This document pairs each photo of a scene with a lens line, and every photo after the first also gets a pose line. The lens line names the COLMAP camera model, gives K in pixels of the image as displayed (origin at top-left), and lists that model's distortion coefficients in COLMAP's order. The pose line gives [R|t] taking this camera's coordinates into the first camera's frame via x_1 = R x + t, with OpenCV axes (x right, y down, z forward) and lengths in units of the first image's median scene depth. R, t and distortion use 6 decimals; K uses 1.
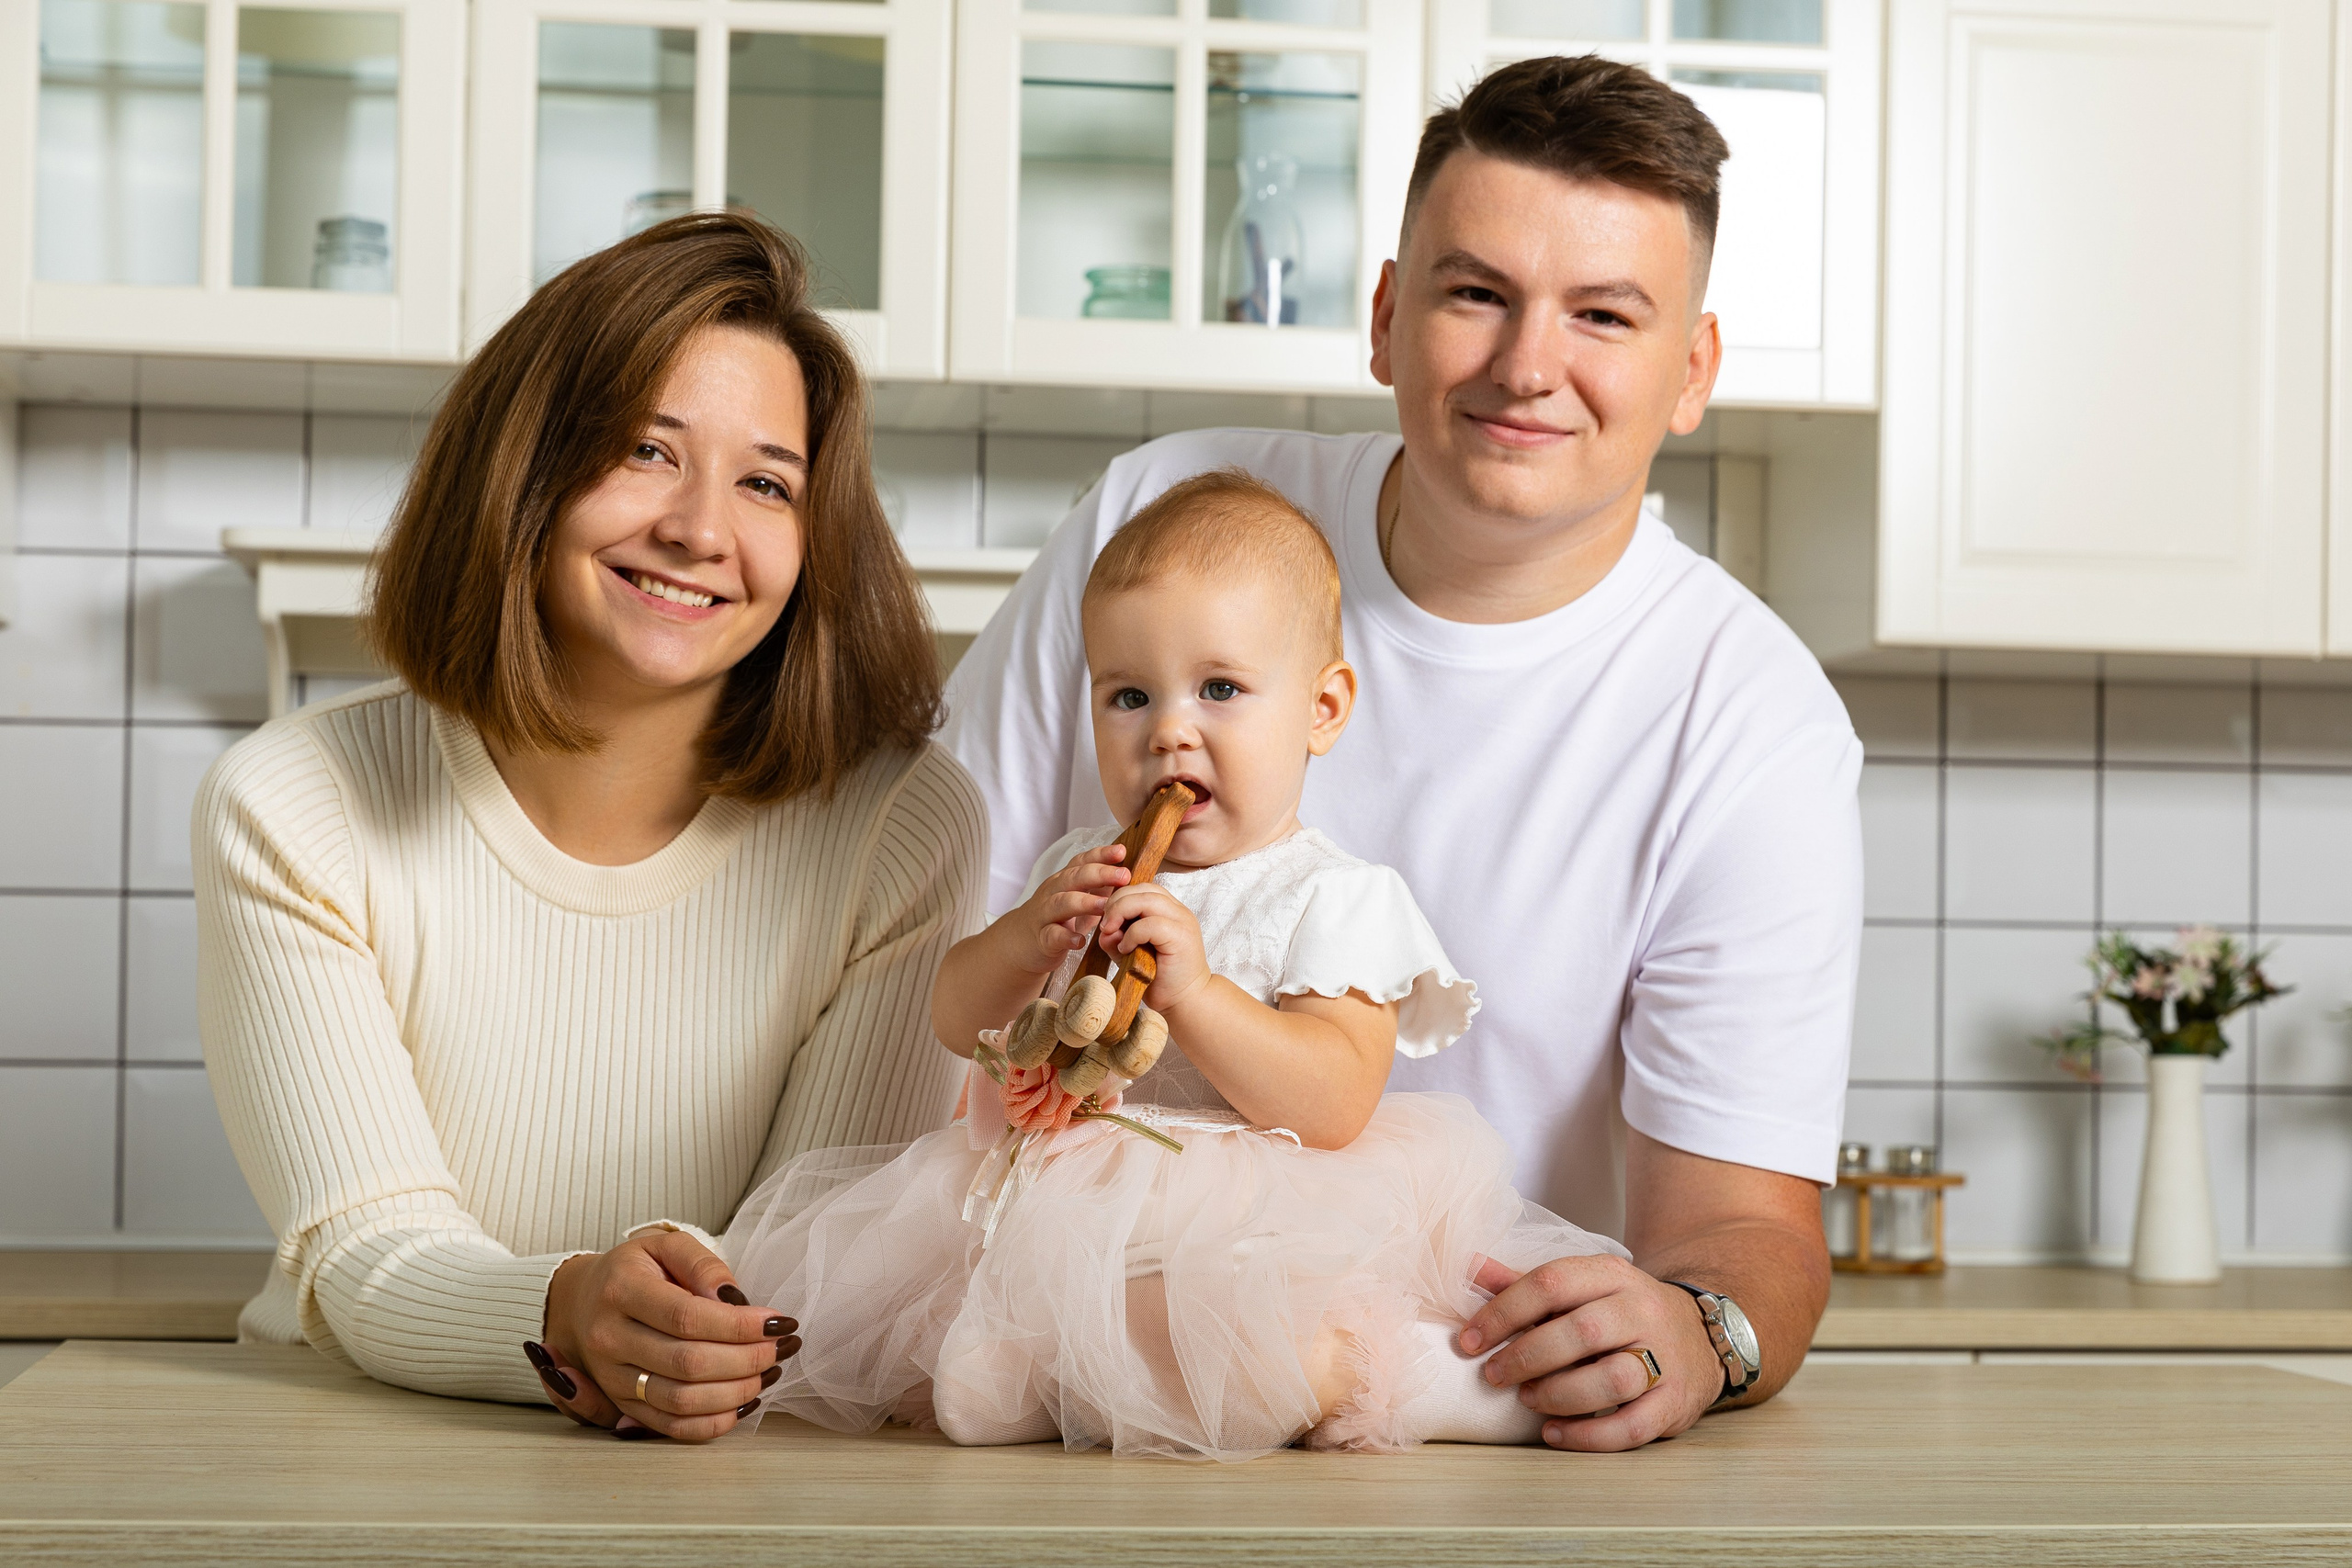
lens RADIAL K [[4588.8, 0, 1176.0], [0, 4588.8, 784.0], [0, 0, 1]] dist [-0.029121, 0.005464]
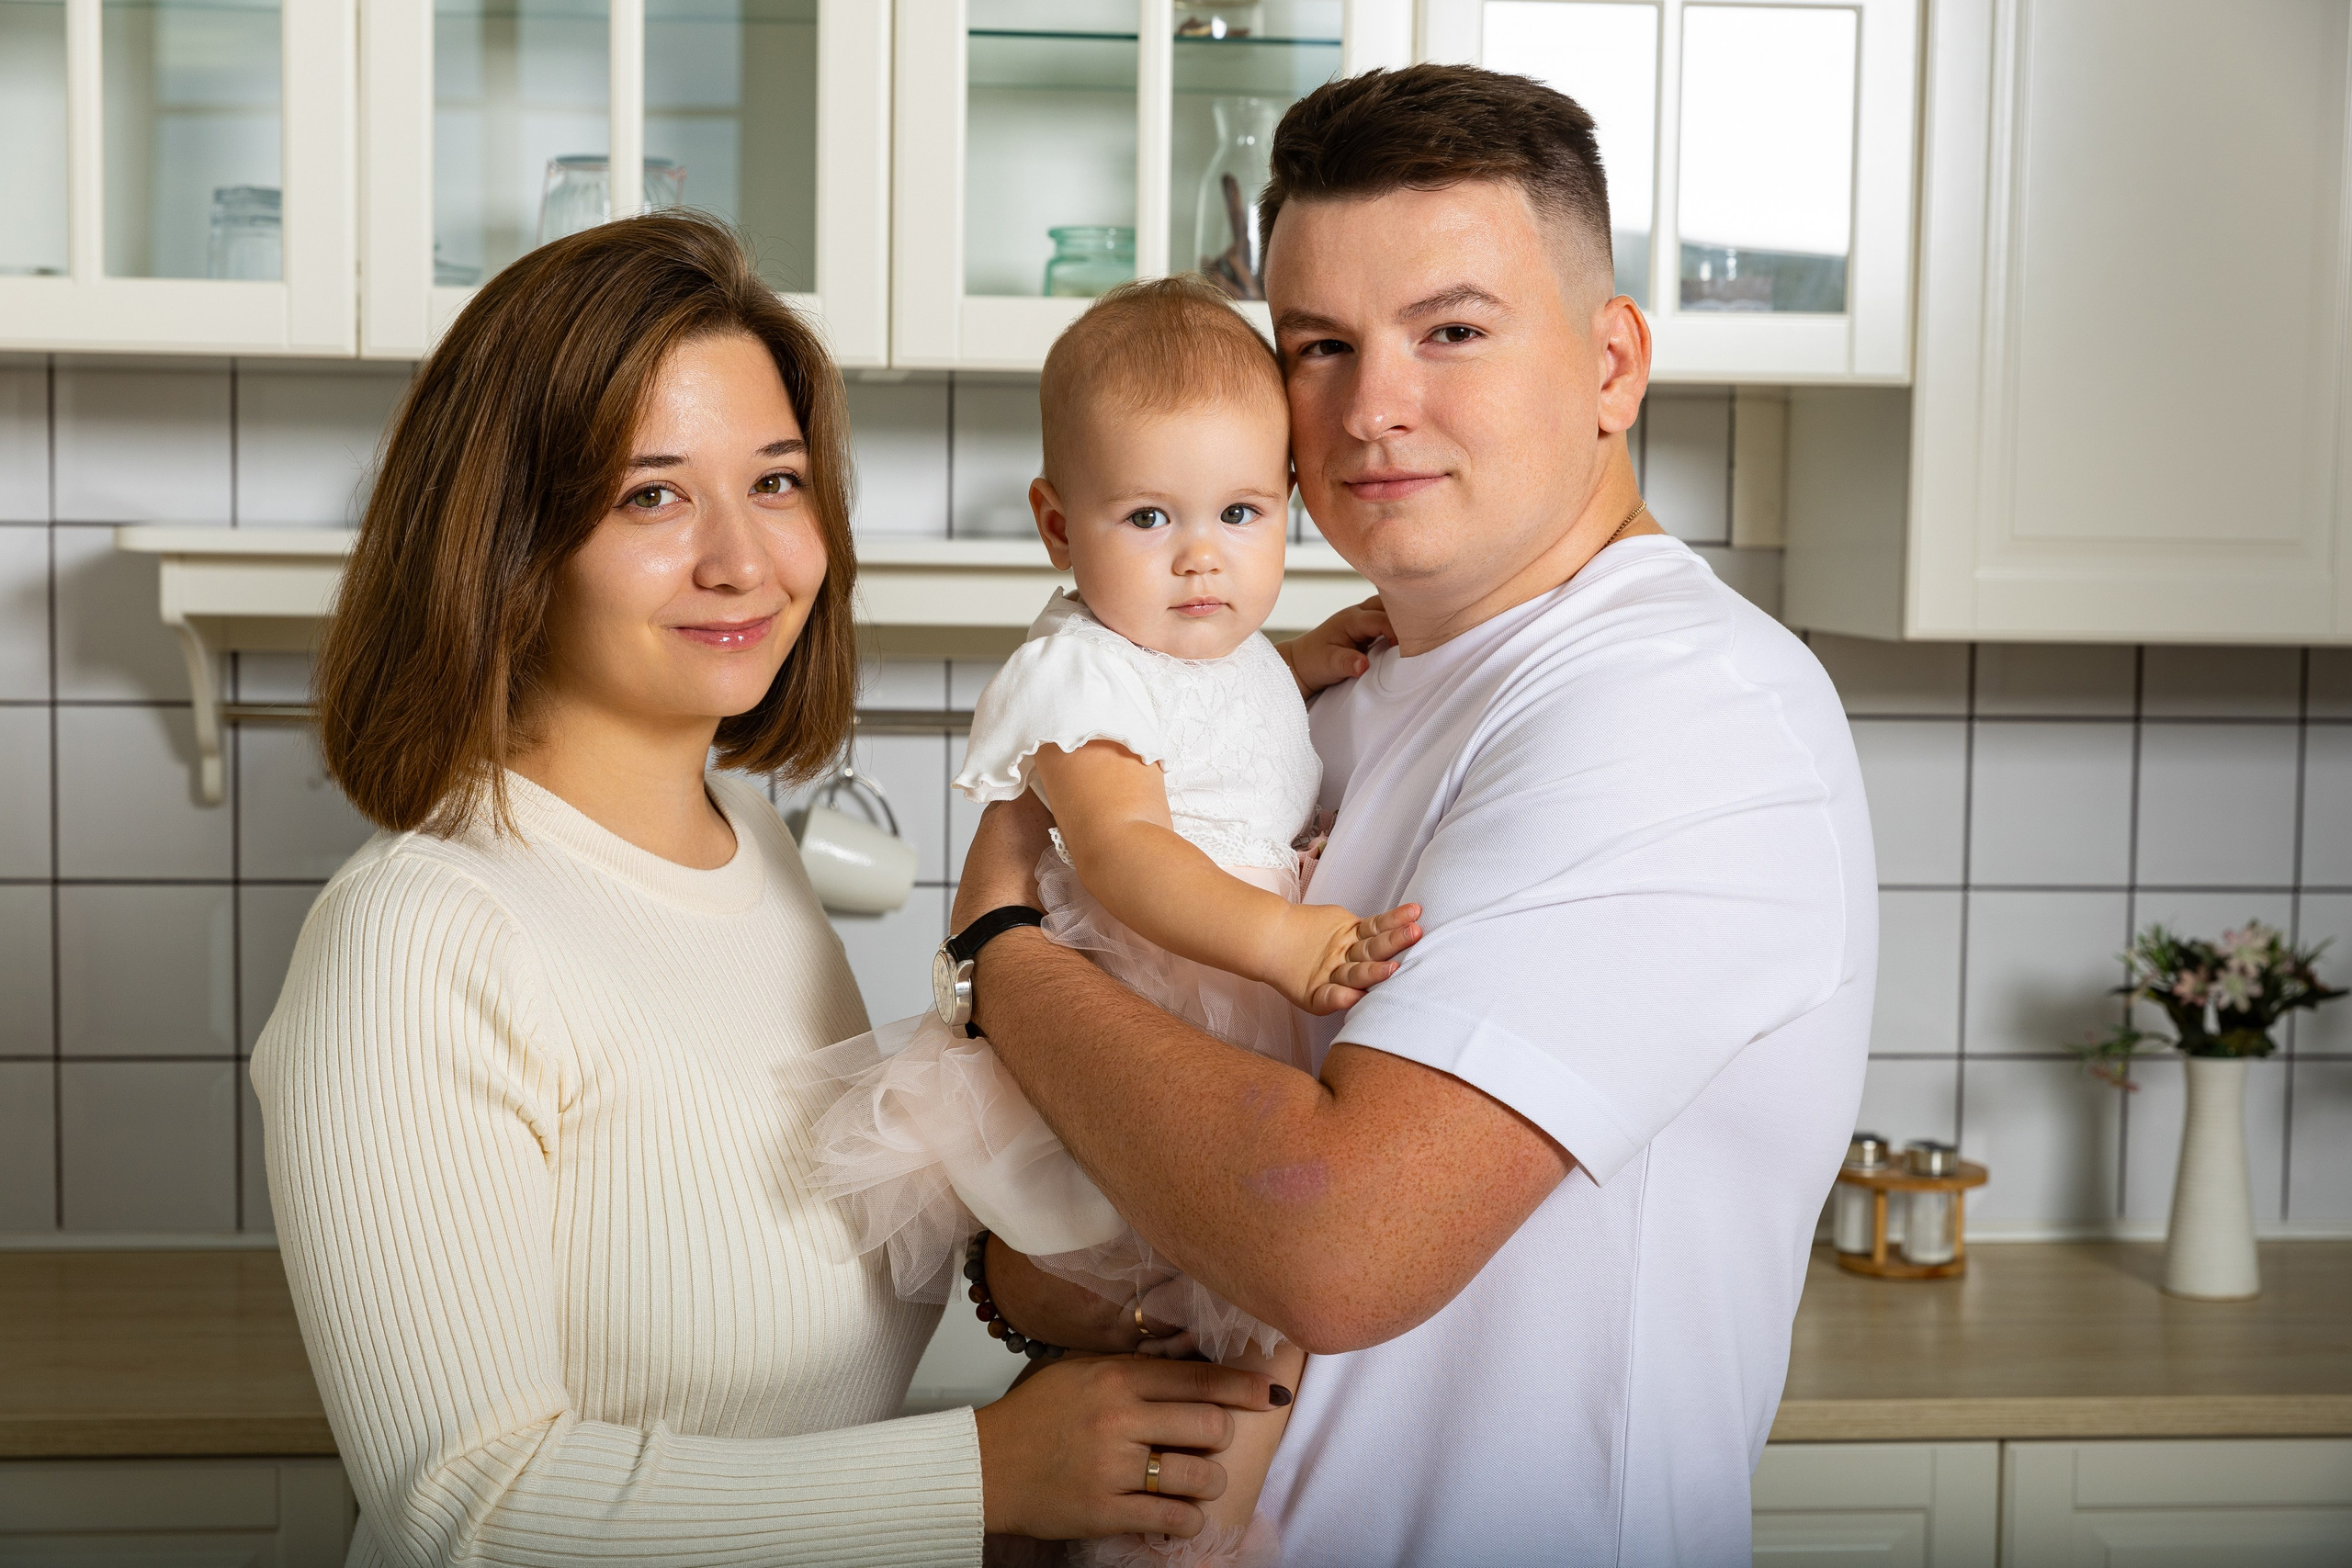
lens RADIAL K [[3809.1, 0, 1176.0], [0, 3809.1, 784.0], [0, 0, 1]] dist [-0.002290, 0.021406]
pose [[0.999483, -0.000708, -0.032157, 0.029780], [0.004367, 0.993484, 0.113885, -0.086398], [0.031867, -0.113966, 0.992973, 0.222789]]
